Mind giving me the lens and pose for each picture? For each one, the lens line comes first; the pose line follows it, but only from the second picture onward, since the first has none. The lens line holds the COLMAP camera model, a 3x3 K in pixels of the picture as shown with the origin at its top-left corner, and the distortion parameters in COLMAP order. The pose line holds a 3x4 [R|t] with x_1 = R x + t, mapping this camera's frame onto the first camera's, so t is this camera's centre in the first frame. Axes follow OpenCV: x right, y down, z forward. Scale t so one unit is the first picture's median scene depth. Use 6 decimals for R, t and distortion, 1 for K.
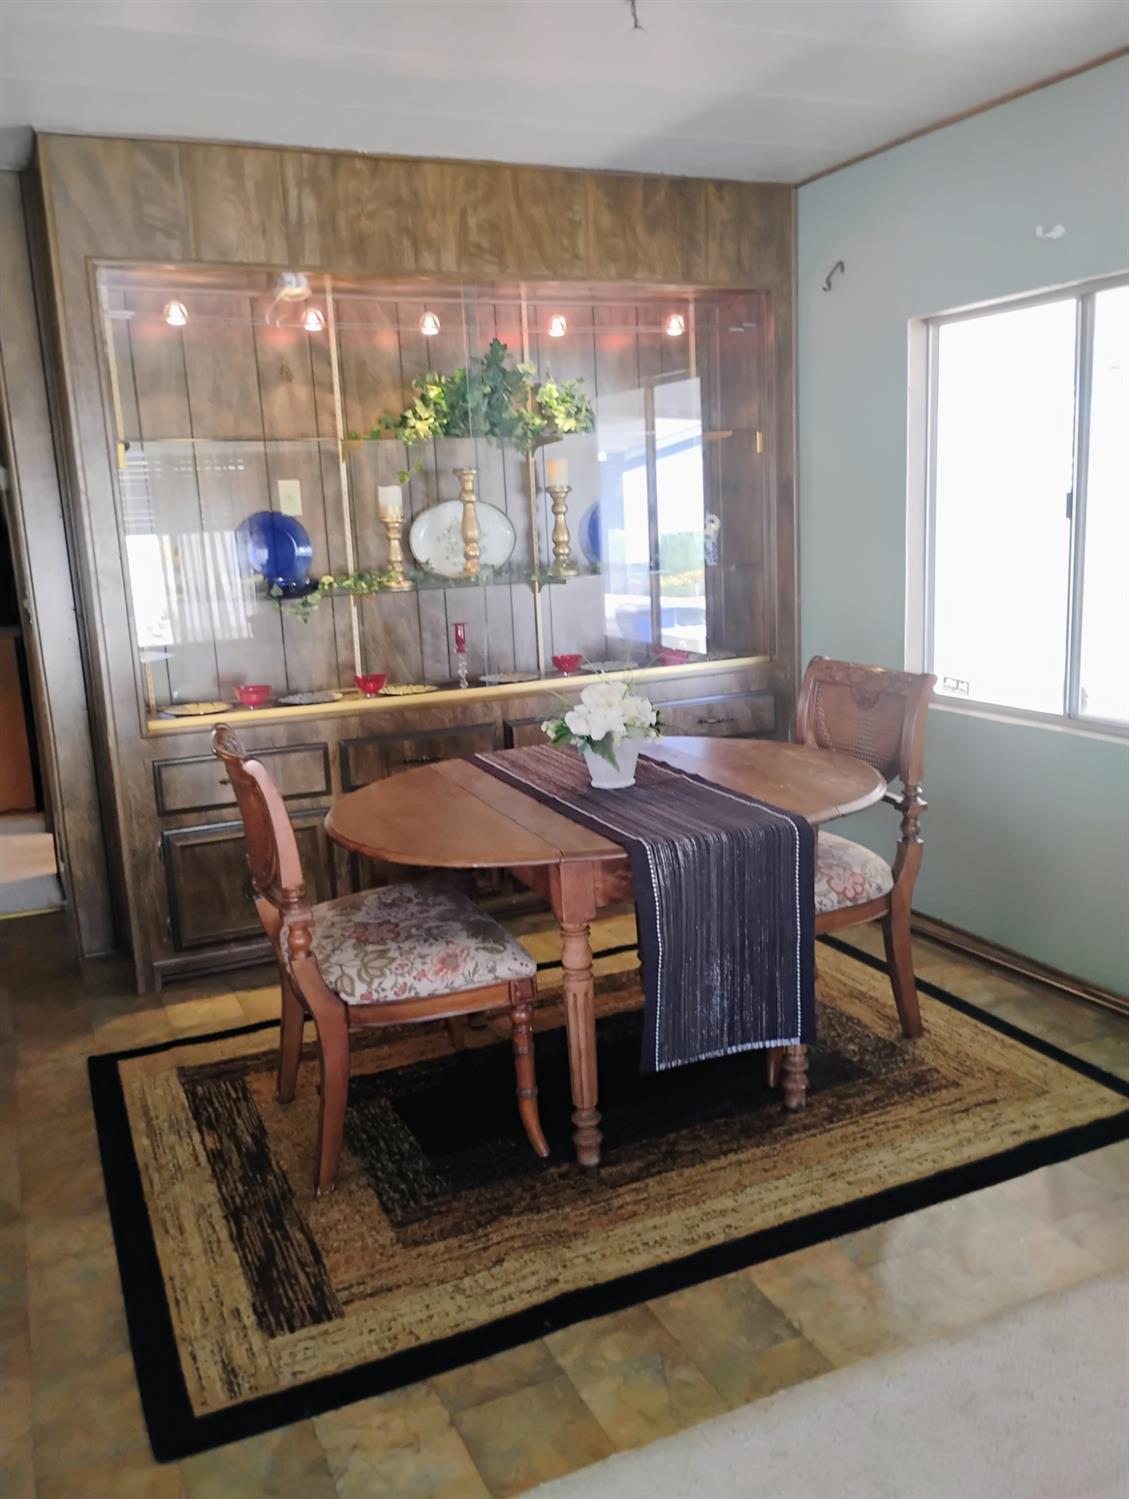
lens RADIAL K [[1244.4, 0, 564.5], [0, 1244.4, 749.5], [0, 0, 1]] dist [0.006048, 0.003558]
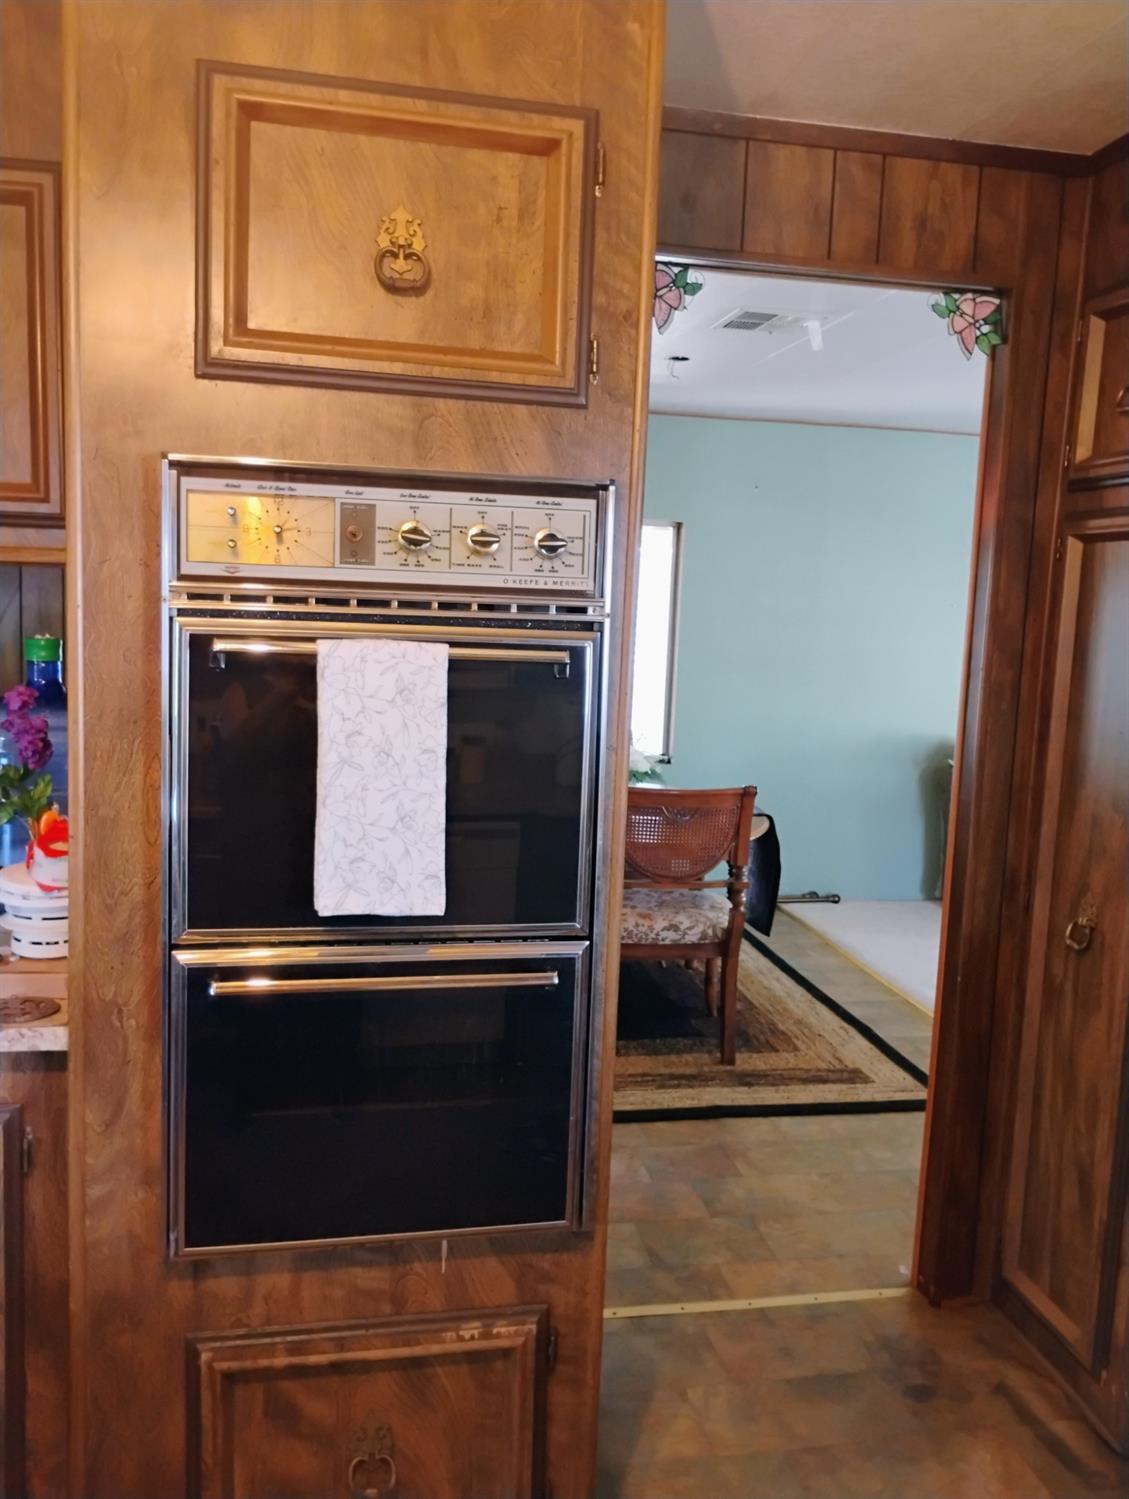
lens RADIAL K [[1244.4, 0, 564.5], [0, 1244.4, 749.5], [0, 0, 1]] dist [0.006048, 0.003558]
pose [[0.240268, -0.059406, 0.968887, -1.825892], [0.142570, 0.989461, 0.025312, -0.112463], [-0.960180, 0.132052, 0.246206, 0.795870]]
